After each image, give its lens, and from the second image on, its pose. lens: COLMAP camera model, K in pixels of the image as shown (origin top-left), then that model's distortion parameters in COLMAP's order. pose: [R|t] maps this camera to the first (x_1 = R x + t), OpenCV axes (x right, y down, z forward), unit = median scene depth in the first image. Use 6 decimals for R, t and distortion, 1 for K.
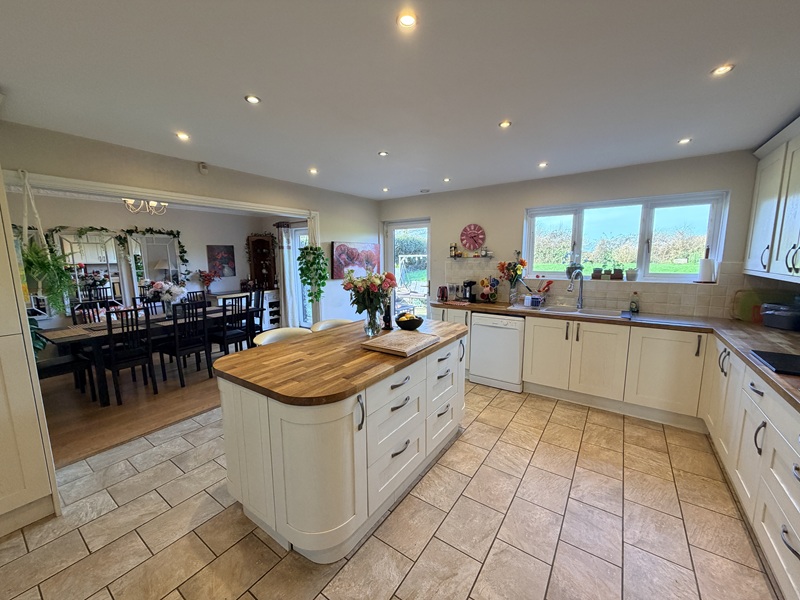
lens RADIAL K [[318.2, 0, 398.6], [0, 318.2, 301.6], [0, 0, 1]] dist [0.000751, -0.000238]
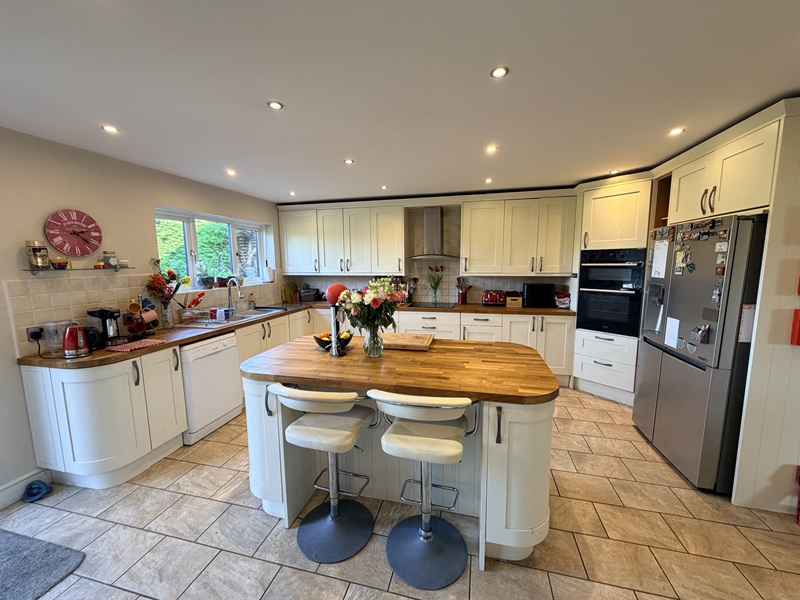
lens RADIAL K [[318.2, 0, 398.6], [0, 318.2, 301.6], [0, 0, 1]] dist [0.000751, -0.000238]
pose [[-0.359940, -0.103393, 0.927229, -0.720327], [0.146359, 0.975278, 0.165566, -0.136185], [-0.921424, 0.195302, -0.335909, 0.986974]]
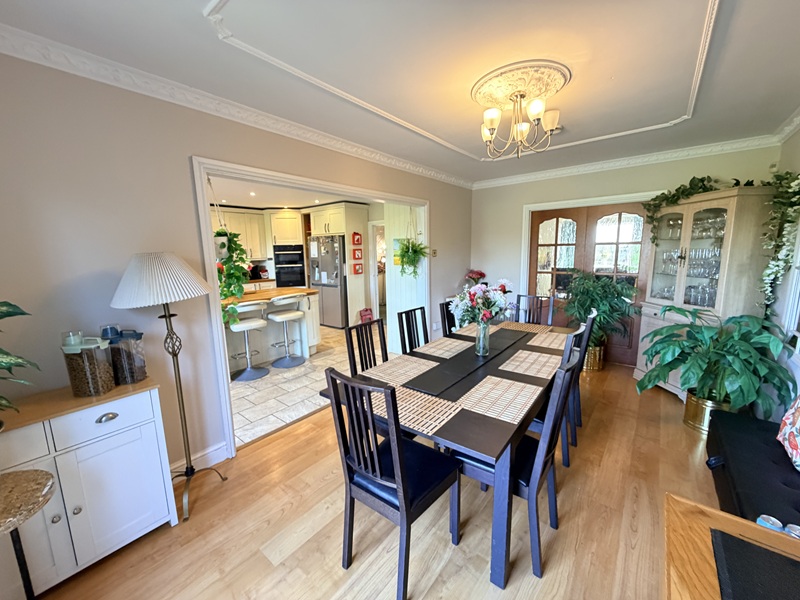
lens RADIAL K [[318.2, 0, 398.6], [0, 318.2, 301.6], [0, 0, 1]] dist [0.000751, -0.000238]
pose [[-0.997359, 0.015811, 0.070892, -0.867438], [0.036562, 0.952638, 0.301900, -0.292843], [-0.062761, 0.303694, -0.950700, 2.121123]]
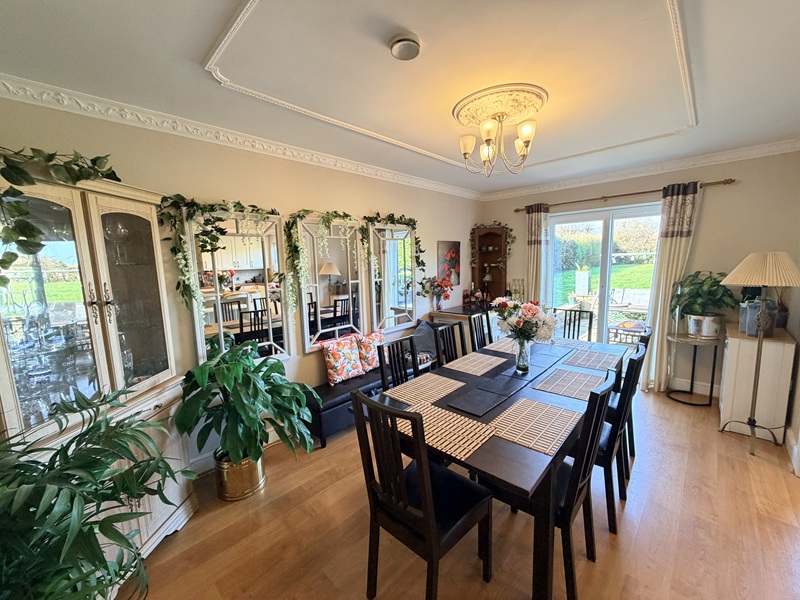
lens RADIAL K [[318.2, 0, 398.6], [0, 318.2, 301.6], [0, 0, 1]] dist [0.000751, -0.000238]
pose [[0.986585, 0.004792, -0.163178, -1.173119], [-0.006659, 0.999918, -0.010895, -0.077359], [0.163112, 0.011835, 0.986537, 0.630559]]
